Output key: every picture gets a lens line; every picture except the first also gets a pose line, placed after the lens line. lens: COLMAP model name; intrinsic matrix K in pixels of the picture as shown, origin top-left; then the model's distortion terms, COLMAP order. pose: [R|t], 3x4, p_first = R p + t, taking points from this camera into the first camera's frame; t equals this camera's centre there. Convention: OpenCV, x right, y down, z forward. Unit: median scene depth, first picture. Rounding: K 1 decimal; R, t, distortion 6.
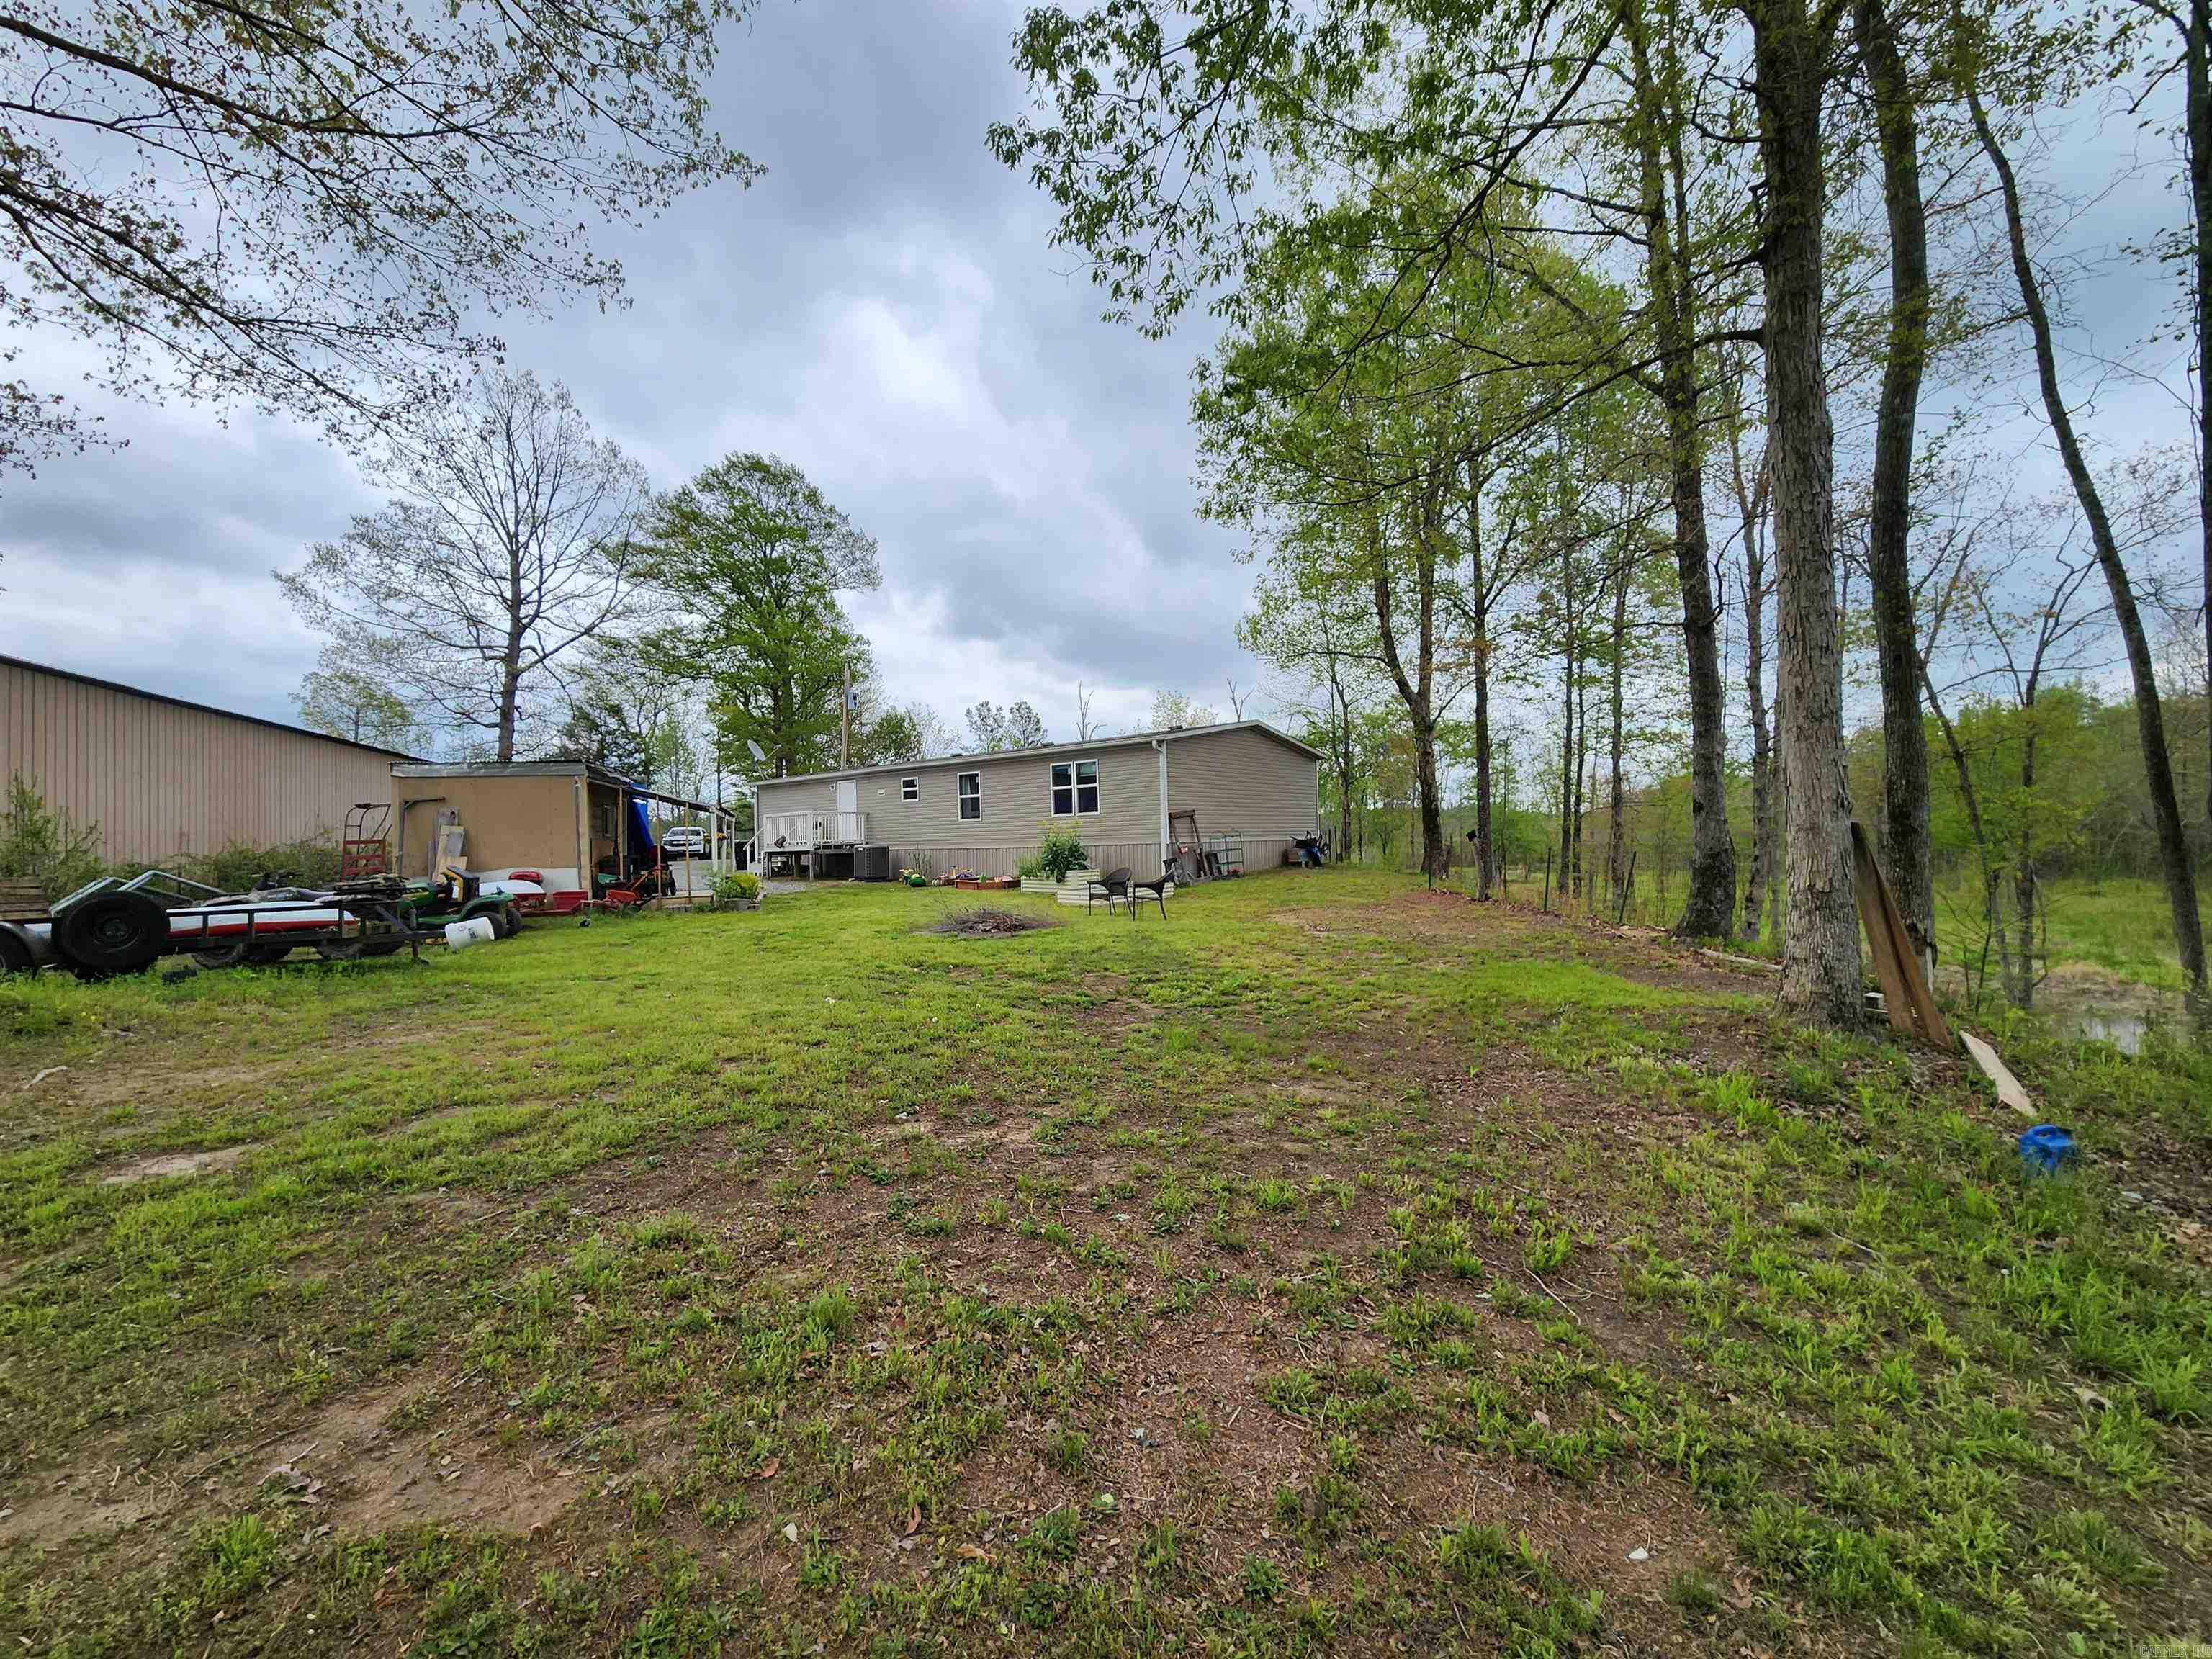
lens RADIAL K [[902.7, 0, 1116.4], [0, 902.7, 821.6], [0, 0, 1]] dist [0.000337, 0.000154]
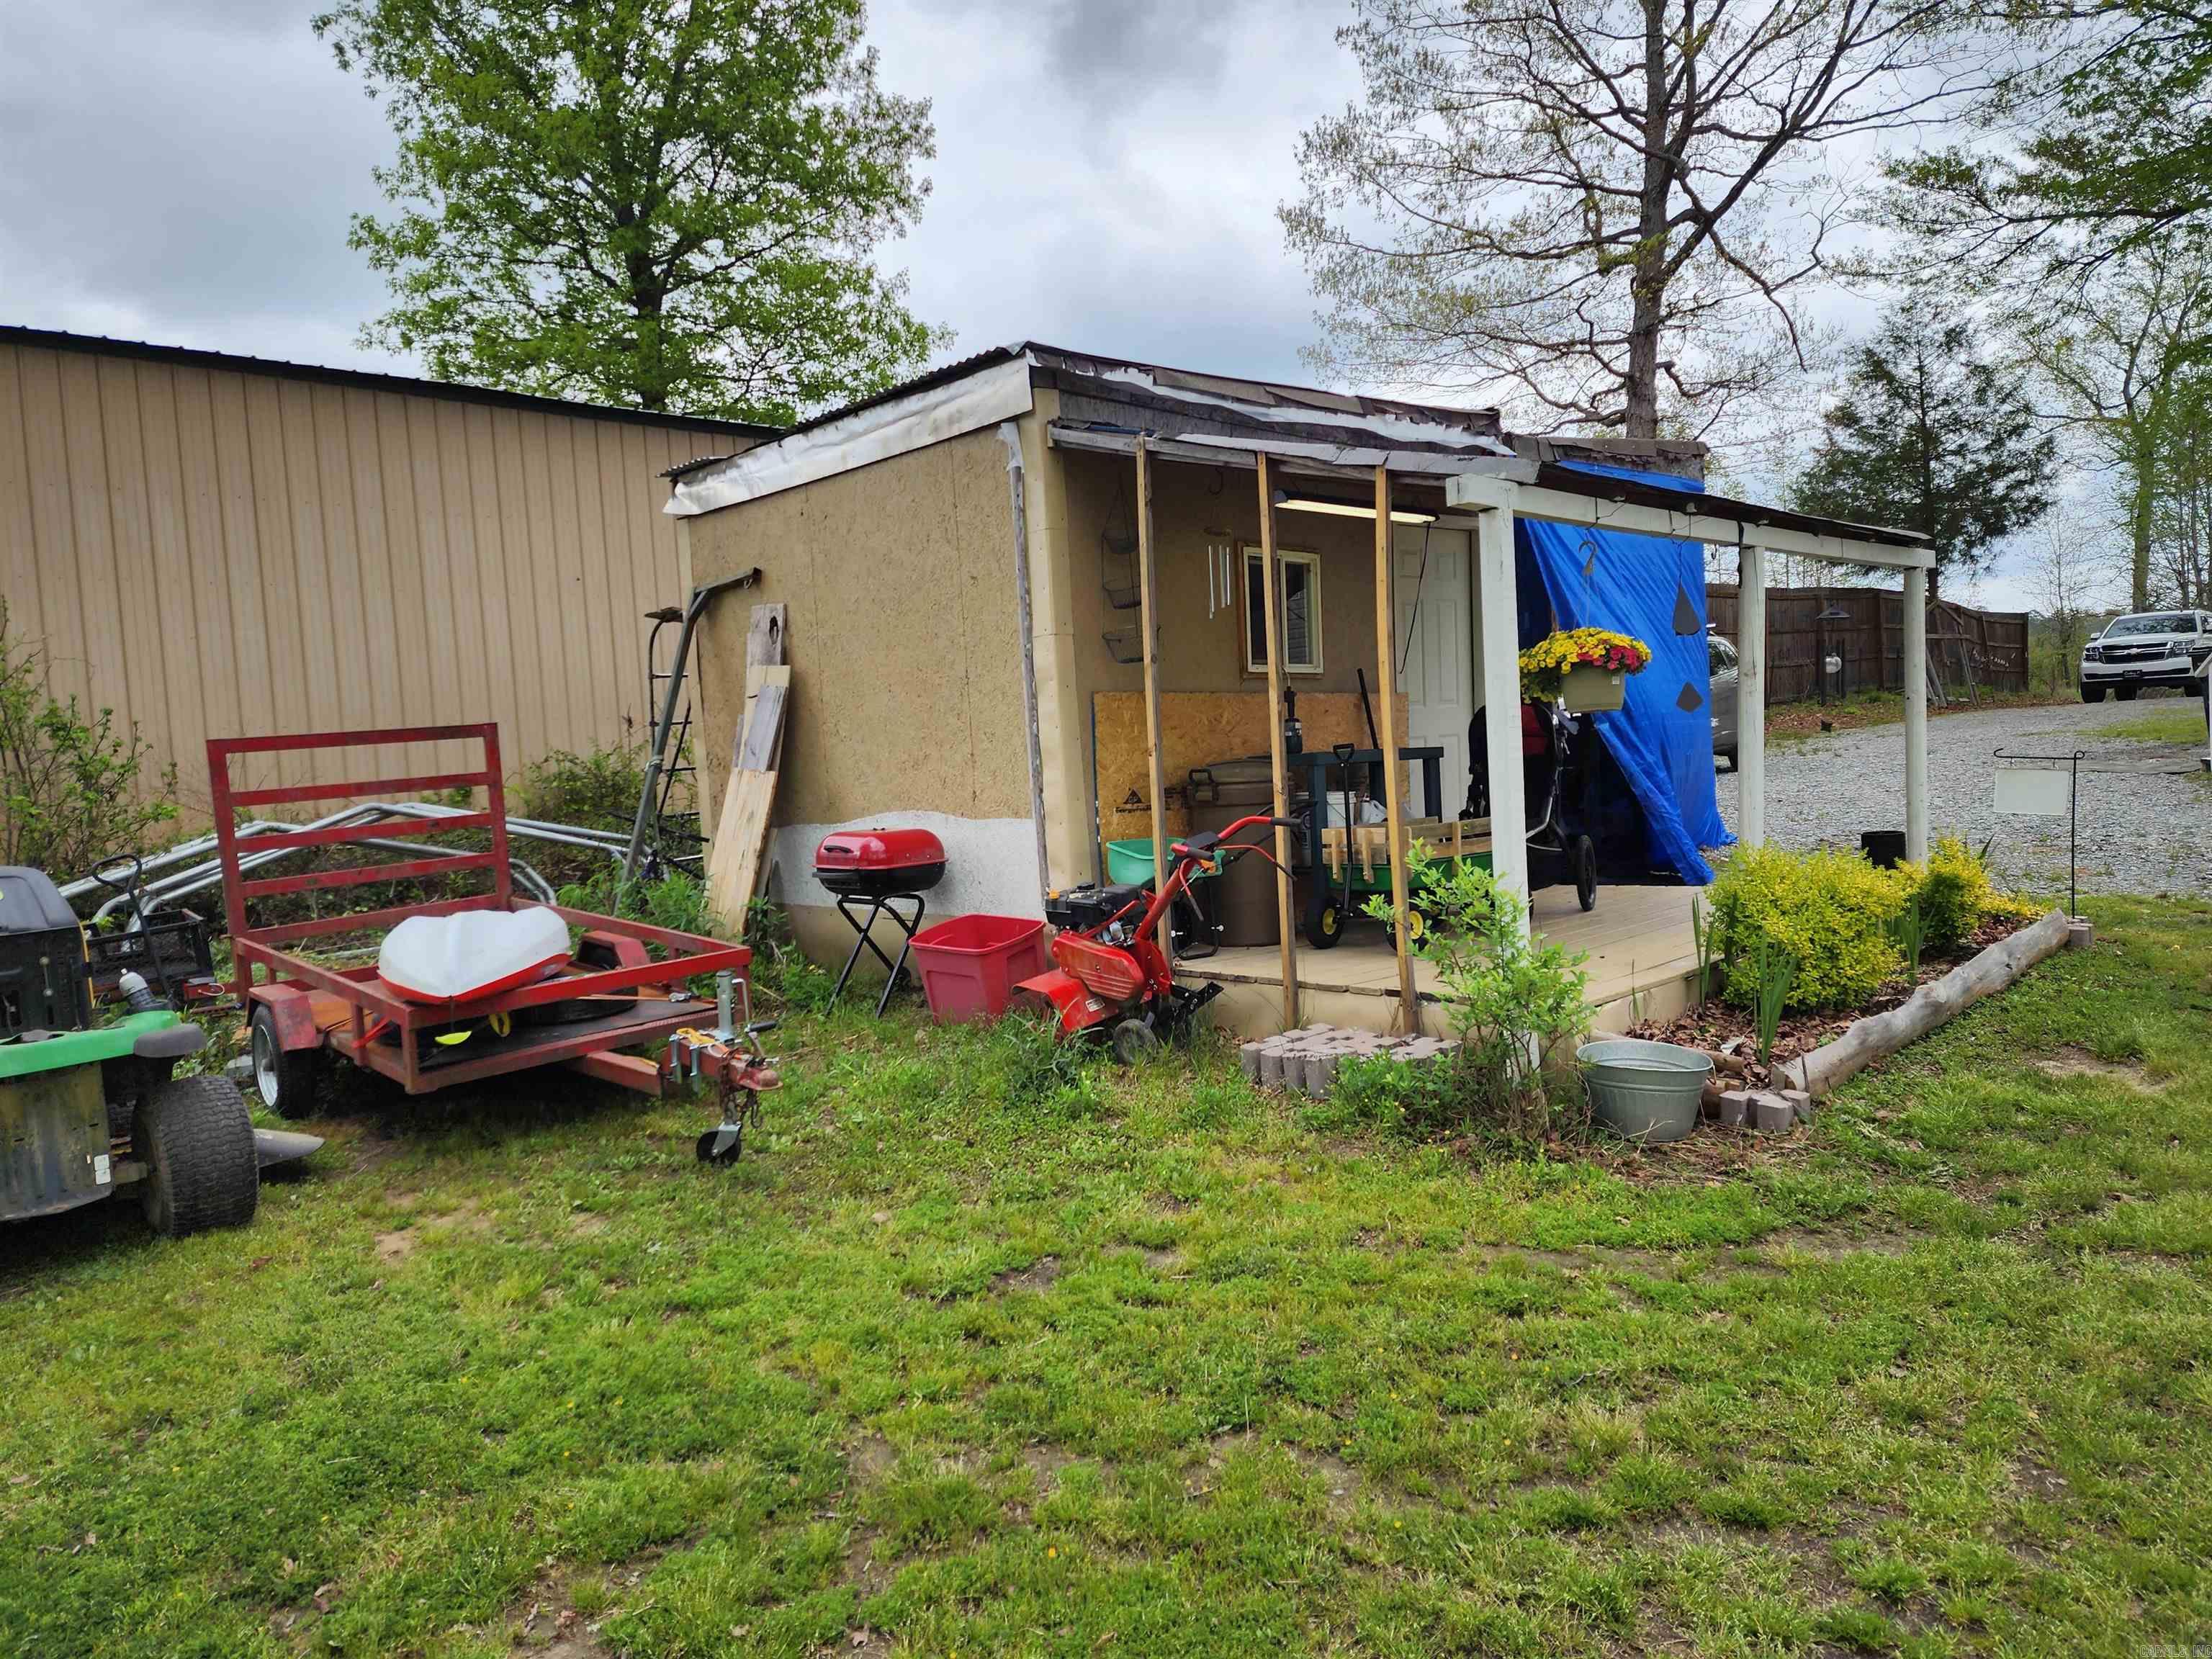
lens RADIAL K [[1459.8, 0, 1091.0], [0, 1459.8, 835.3], [0, 0, 1]] dist [0.078705, -0.065185]
pose [[0.430810, 0.064799, -0.900113, -0.162155], [0.067743, 0.992283, 0.103857, 0.011386], [0.899896, -0.105719, 0.423096, 0.585231]]
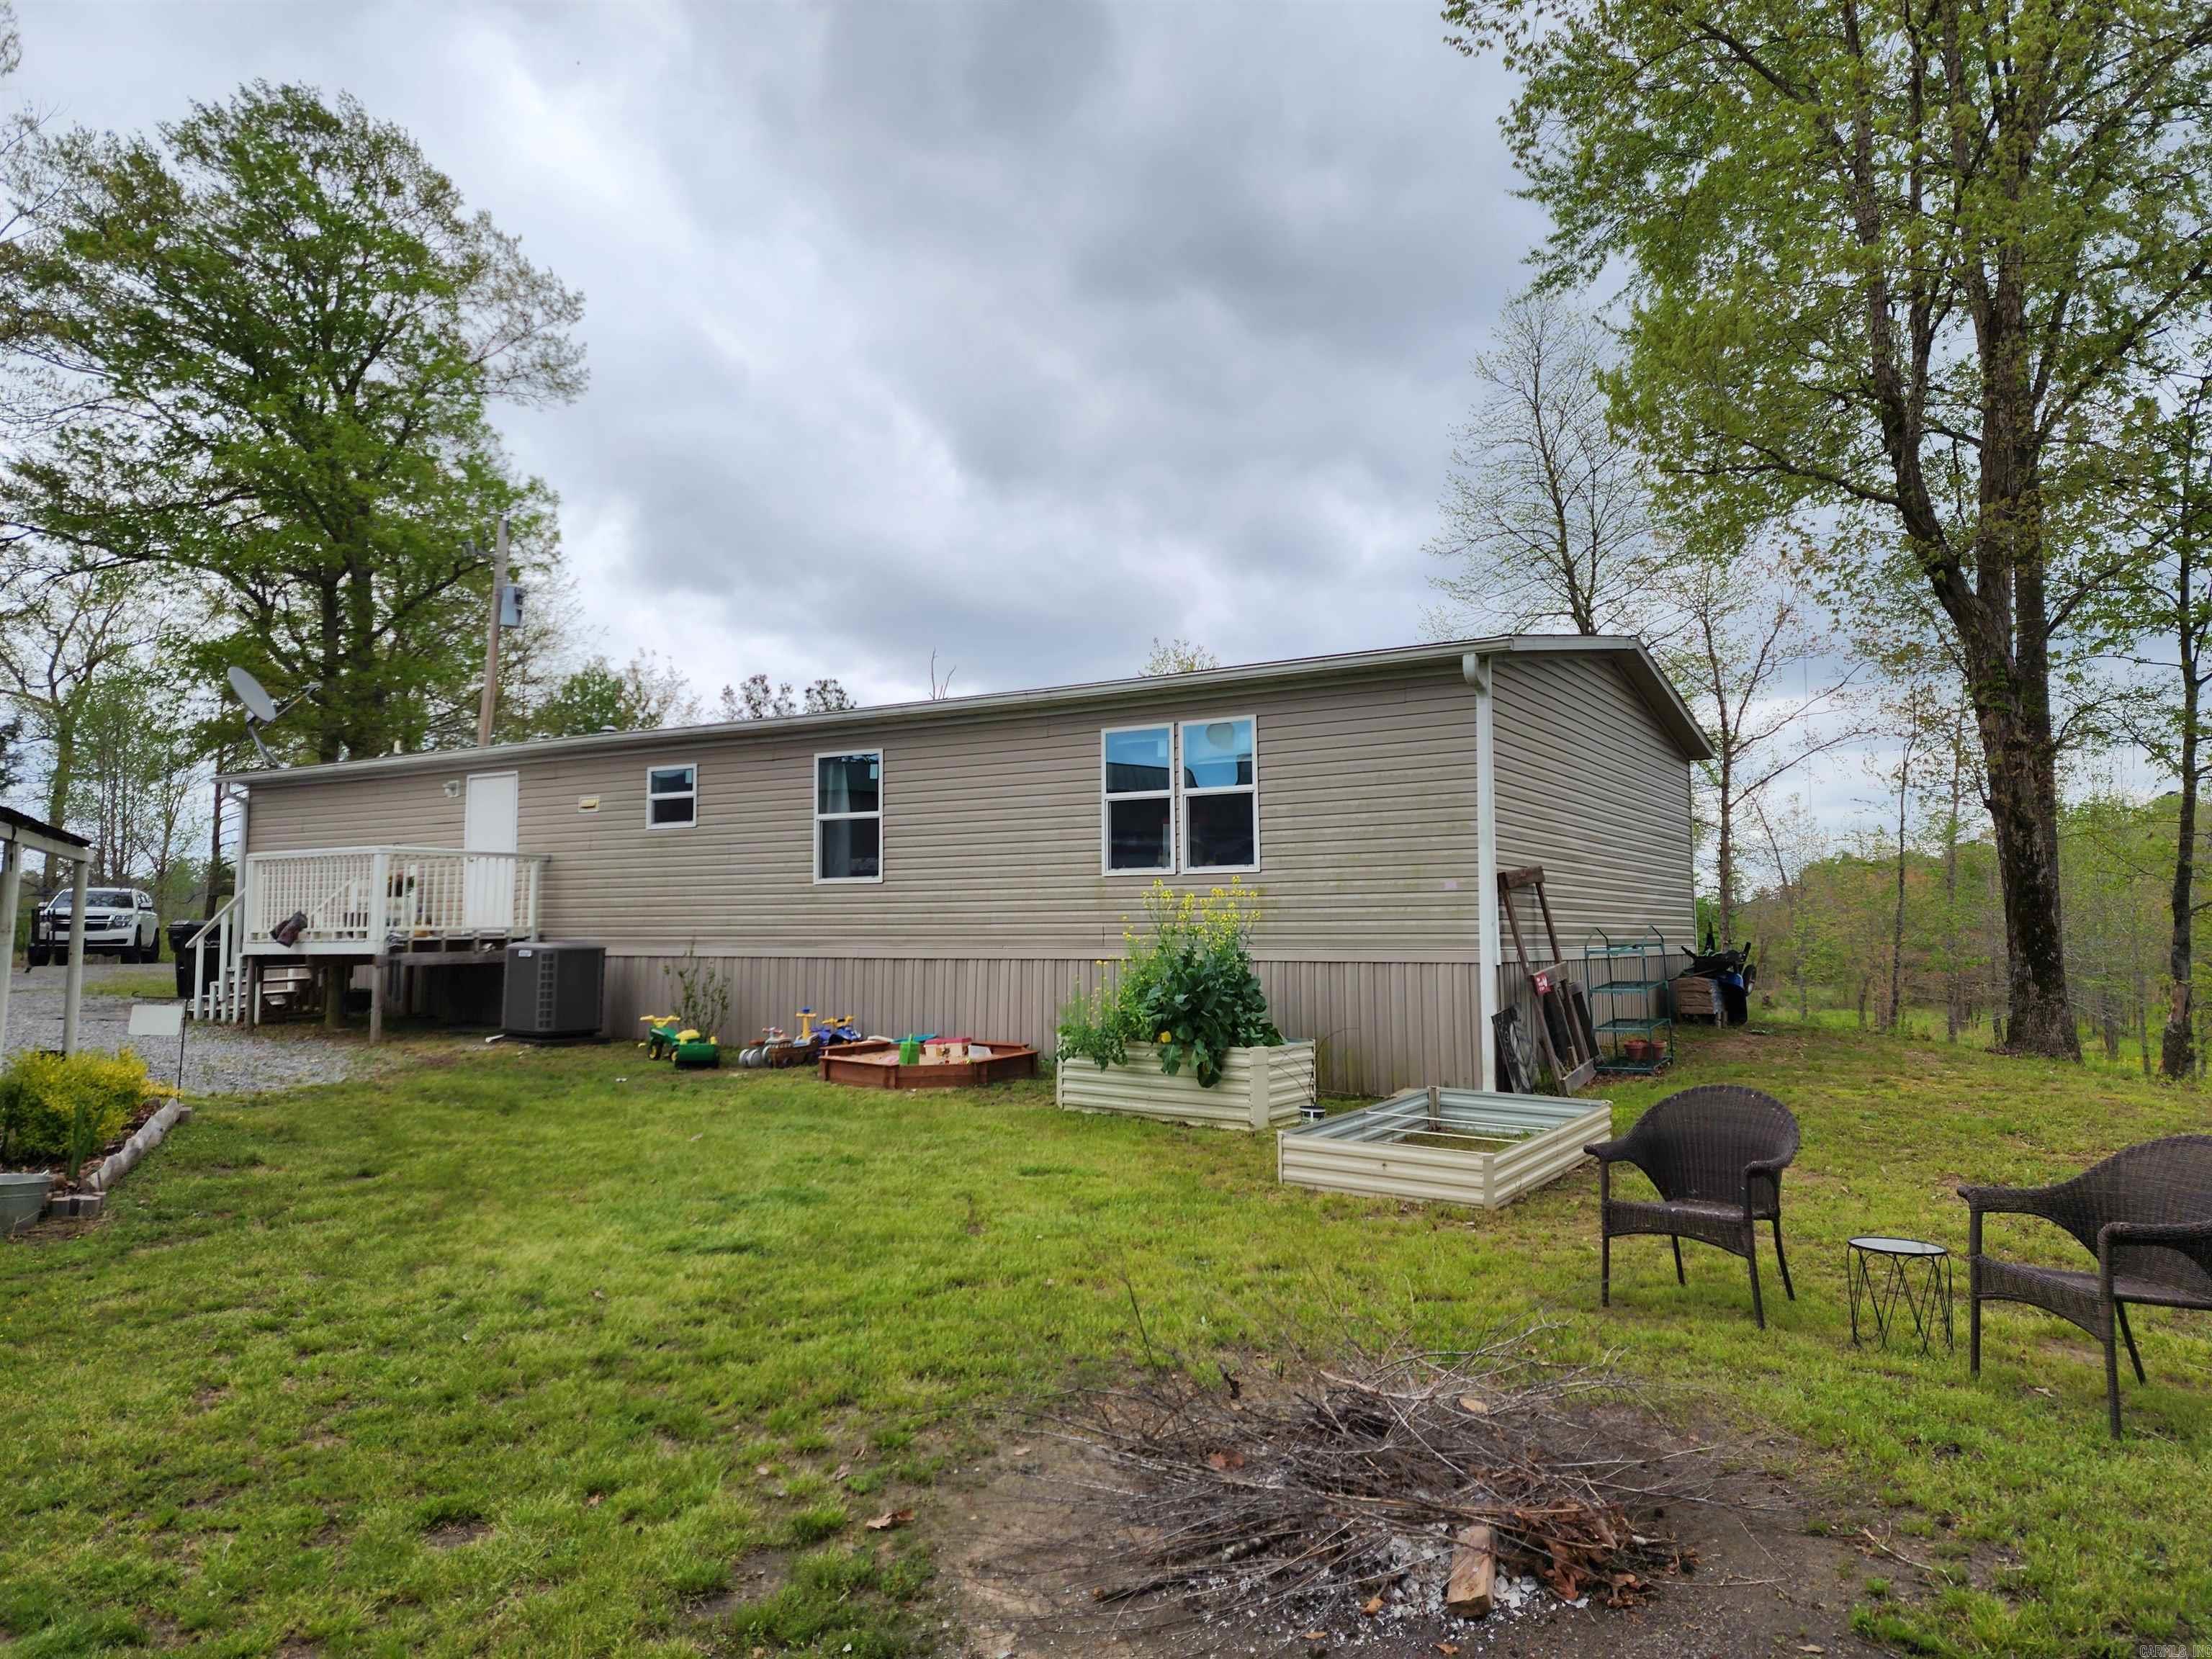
lens RADIAL K [[1453.9, 0, 1150.5], [0, 1453.9, 814.4], [0, 0, 1]] dist [0.150155, -0.141551]
pose [[0.991424, 0.029401, 0.127334, -0.103620], [-0.022500, 0.998217, -0.055294, 0.001558], [-0.128733, 0.051955, 0.990317, 0.344652]]
